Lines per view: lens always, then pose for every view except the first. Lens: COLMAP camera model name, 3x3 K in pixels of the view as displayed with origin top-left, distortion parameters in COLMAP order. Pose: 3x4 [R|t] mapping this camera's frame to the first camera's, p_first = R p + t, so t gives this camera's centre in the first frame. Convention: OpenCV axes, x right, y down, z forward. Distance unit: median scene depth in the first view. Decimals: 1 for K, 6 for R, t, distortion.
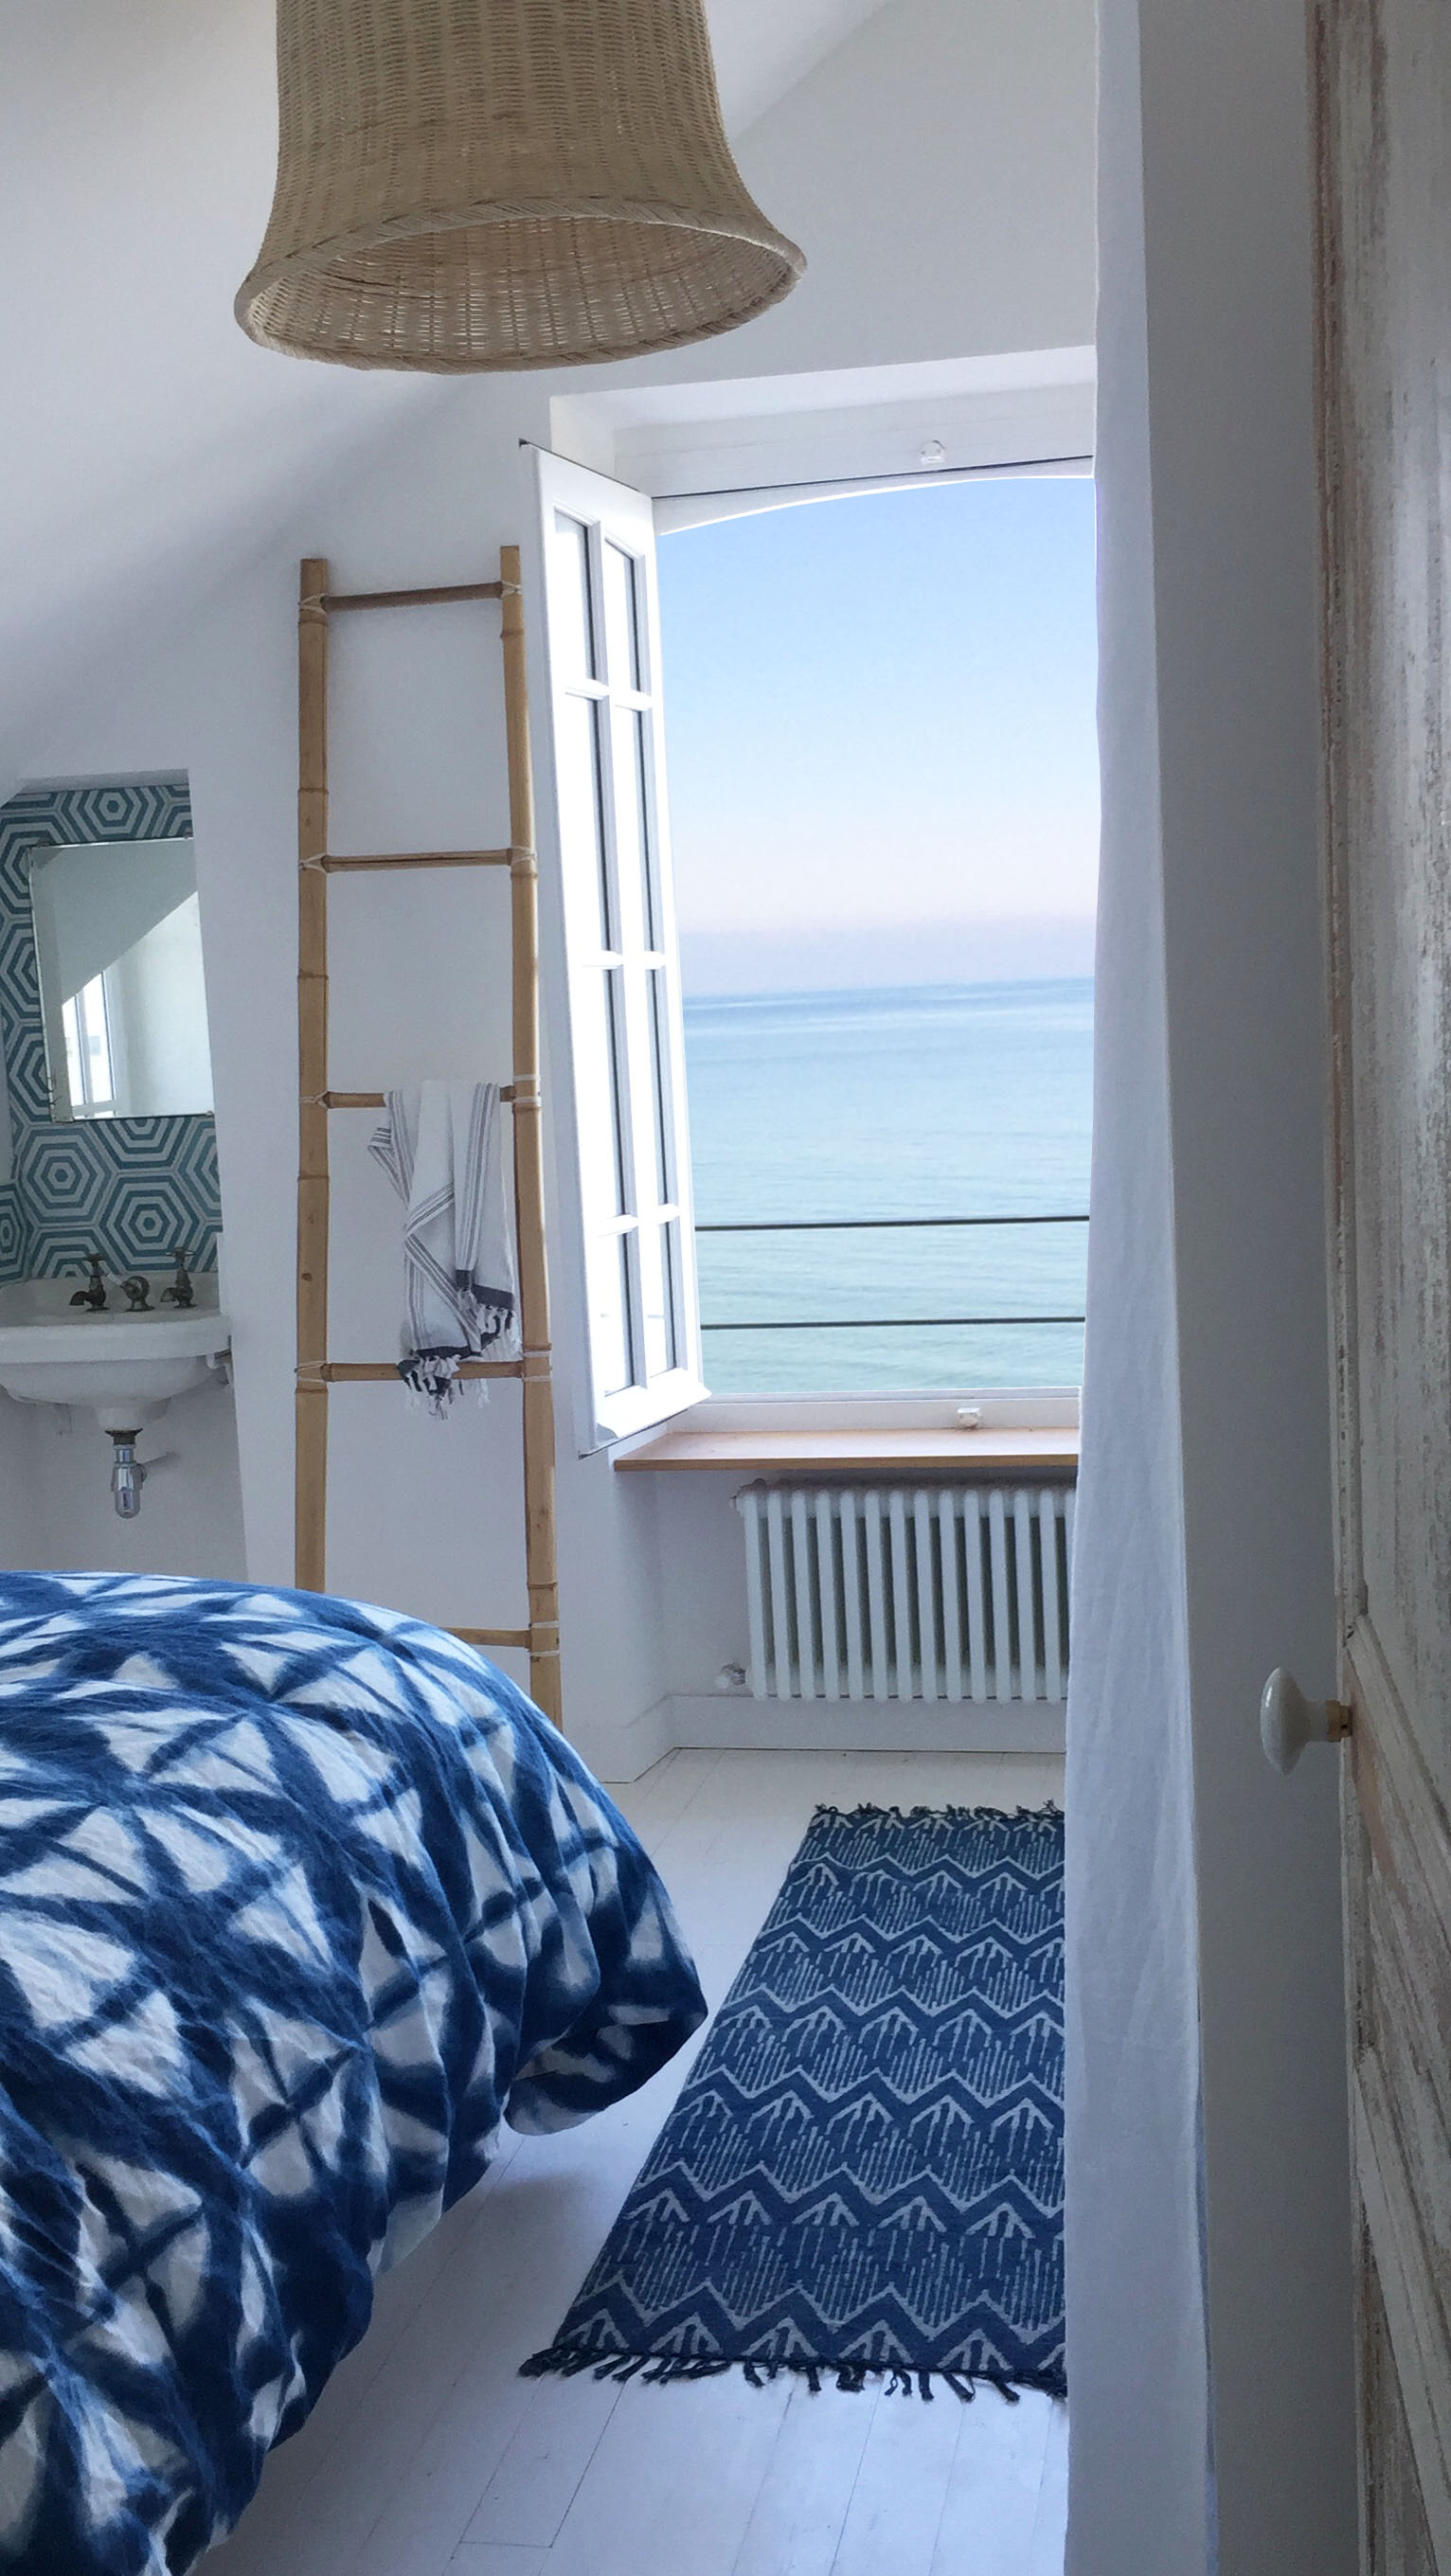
lens RADIAL K [[2689.8, 0, 725.5], [0, 2689.8, 1288.0], [0, 0, 1]] dist [0.000408, 0.000514]
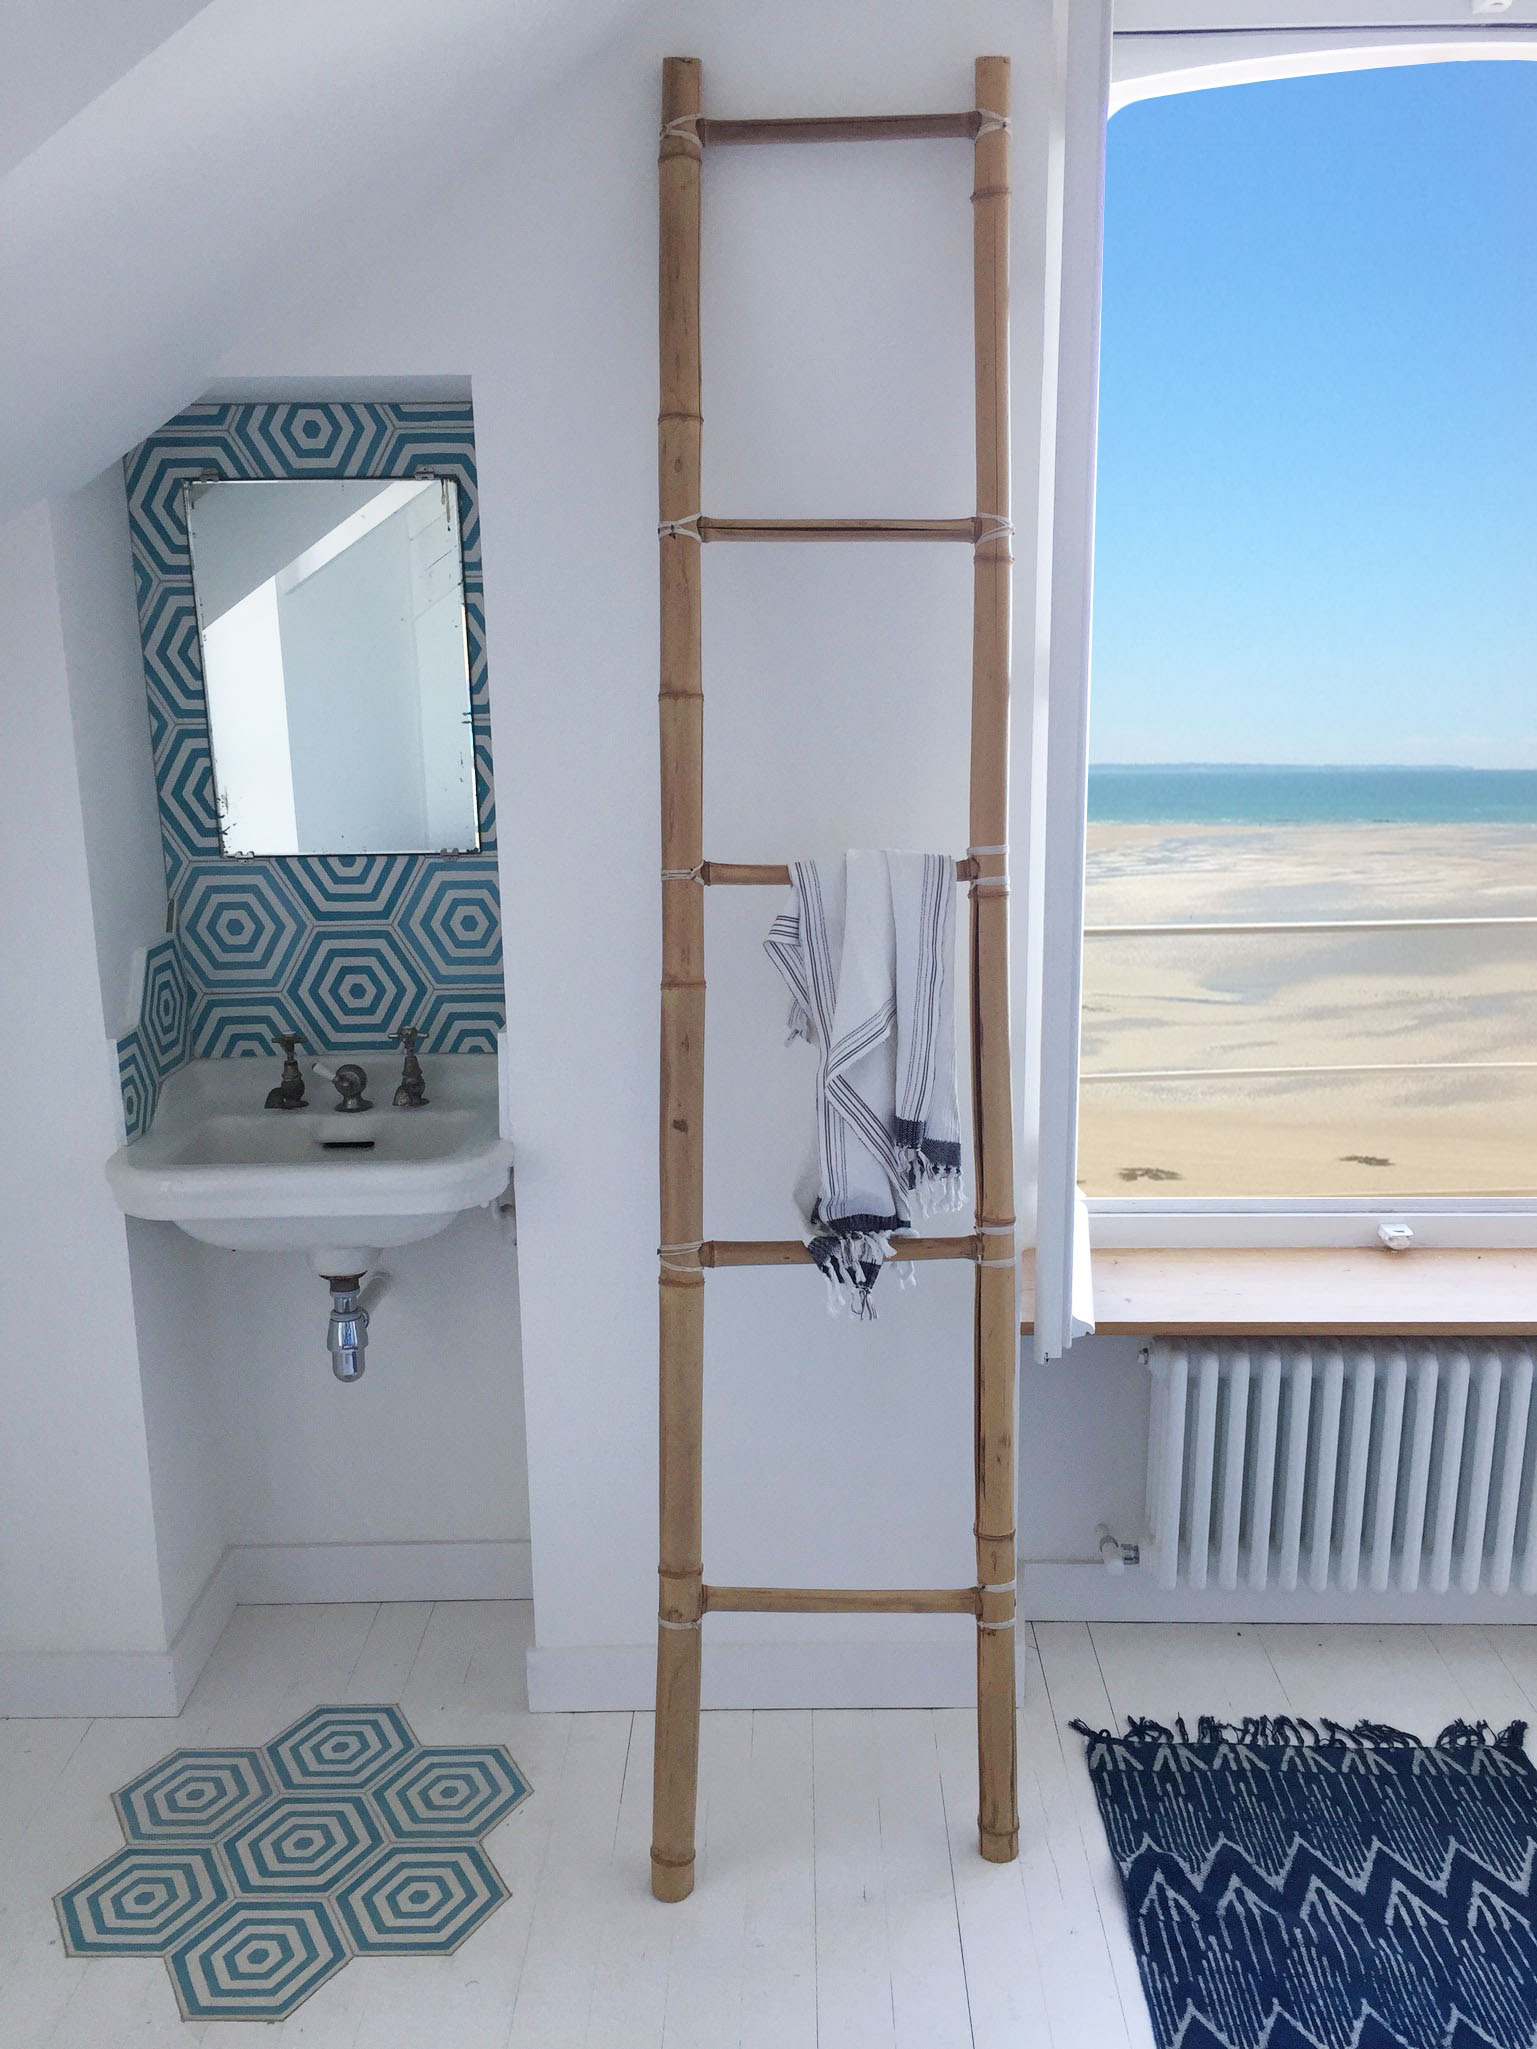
lens RADIAL K [[1780.6, 0, 768.5], [0, 1780.6, 1024.5], [0, 0, 1]] dist [0.027301, -0.006610]
pose [[0.981790, -0.007631, 0.189816, -0.200124], [-0.014322, 0.993376, 0.114015, -0.076264], [-0.189429, -0.114657, 0.975177, 0.487856]]
